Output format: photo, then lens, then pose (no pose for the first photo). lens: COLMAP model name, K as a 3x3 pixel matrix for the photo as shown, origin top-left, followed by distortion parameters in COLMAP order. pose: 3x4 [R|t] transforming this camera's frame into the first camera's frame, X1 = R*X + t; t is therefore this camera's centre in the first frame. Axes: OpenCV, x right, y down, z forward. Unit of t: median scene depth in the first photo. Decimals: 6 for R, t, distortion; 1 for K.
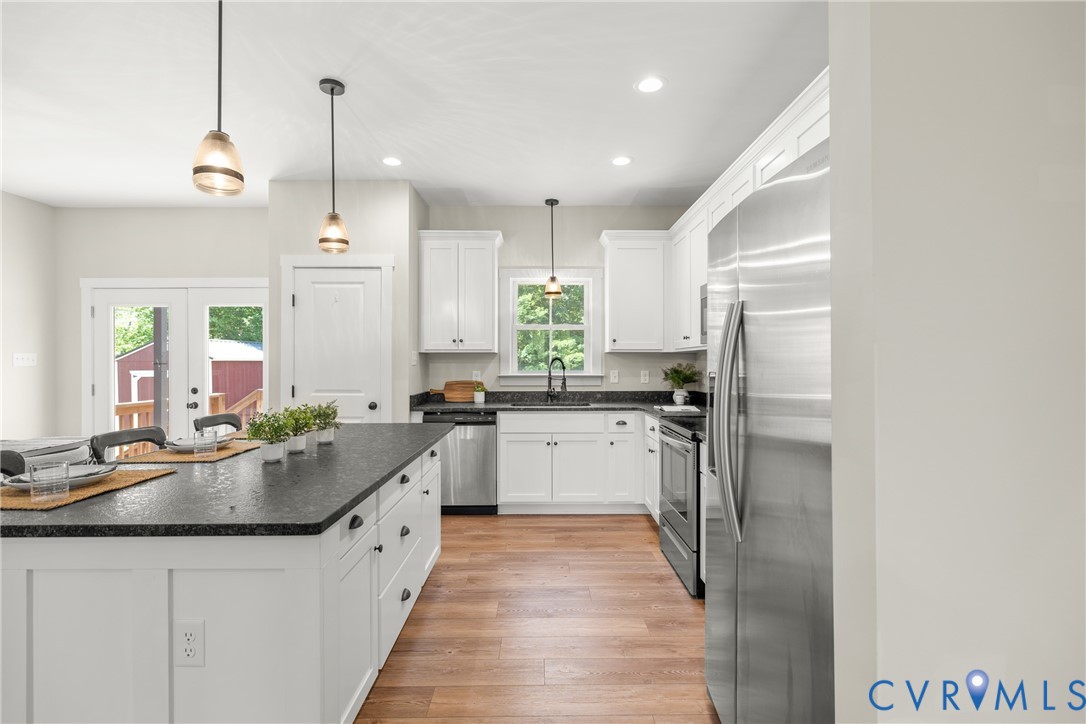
lens RADIAL K [[518.2, 0, 542.3], [0, 518.2, 353.6], [0, 0, 1]] dist [0.002090, 0.000719]
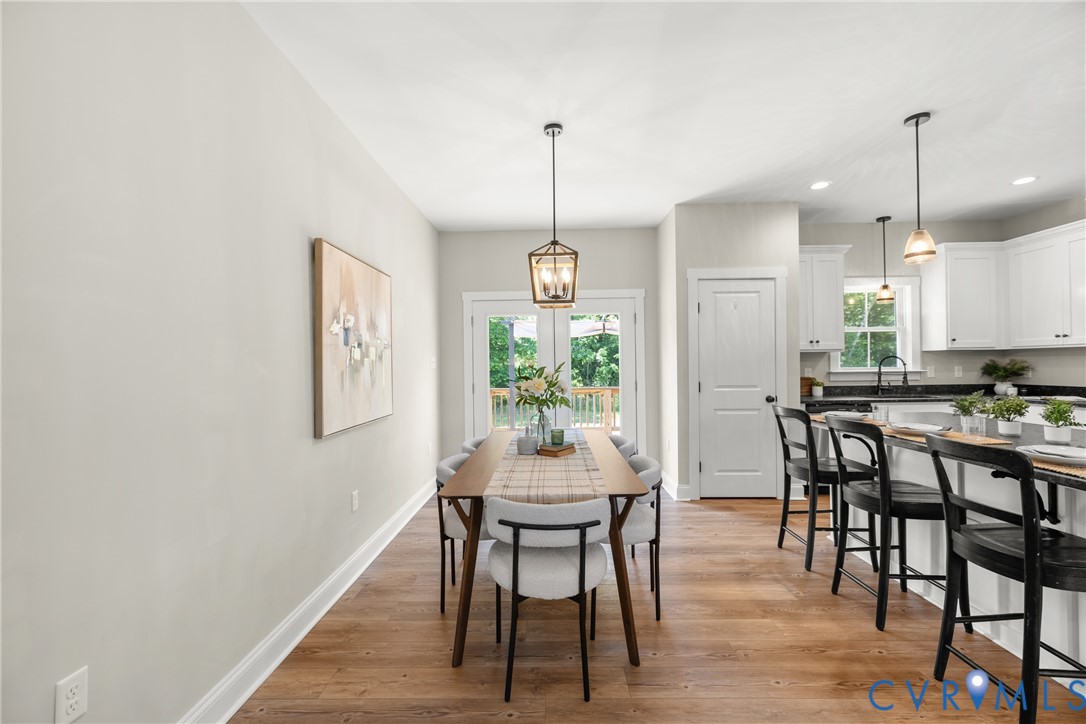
lens RADIAL K [[465.0, 0, 533.8], [0, 465.0, 364.8], [0, 0, 1]] dist [-0.001423, 0.000805]
pose [[0.999634, -0.010396, -0.024982, -0.725670], [0.010838, 0.999785, 0.017653, 0.000913], [0.024793, -0.017918, 0.999532, -0.040714]]
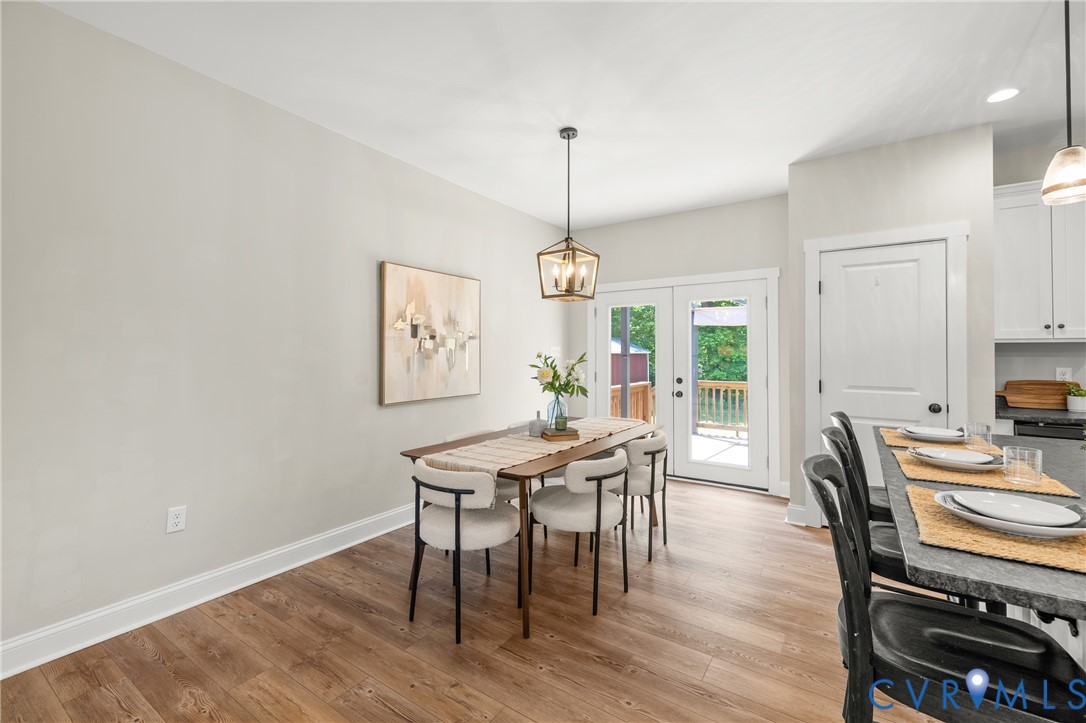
lens RADIAL K [[465.0, 0, 517.6], [0, 465.0, 348.6], [0, 0, 1]] dist [-0.001423, 0.000805]
pose [[0.813779, -0.003789, -0.581162, -0.385113], [0.004520, 0.999990, -0.000189, 0.003090], [0.581157, -0.002473, 0.813788, 0.010274]]
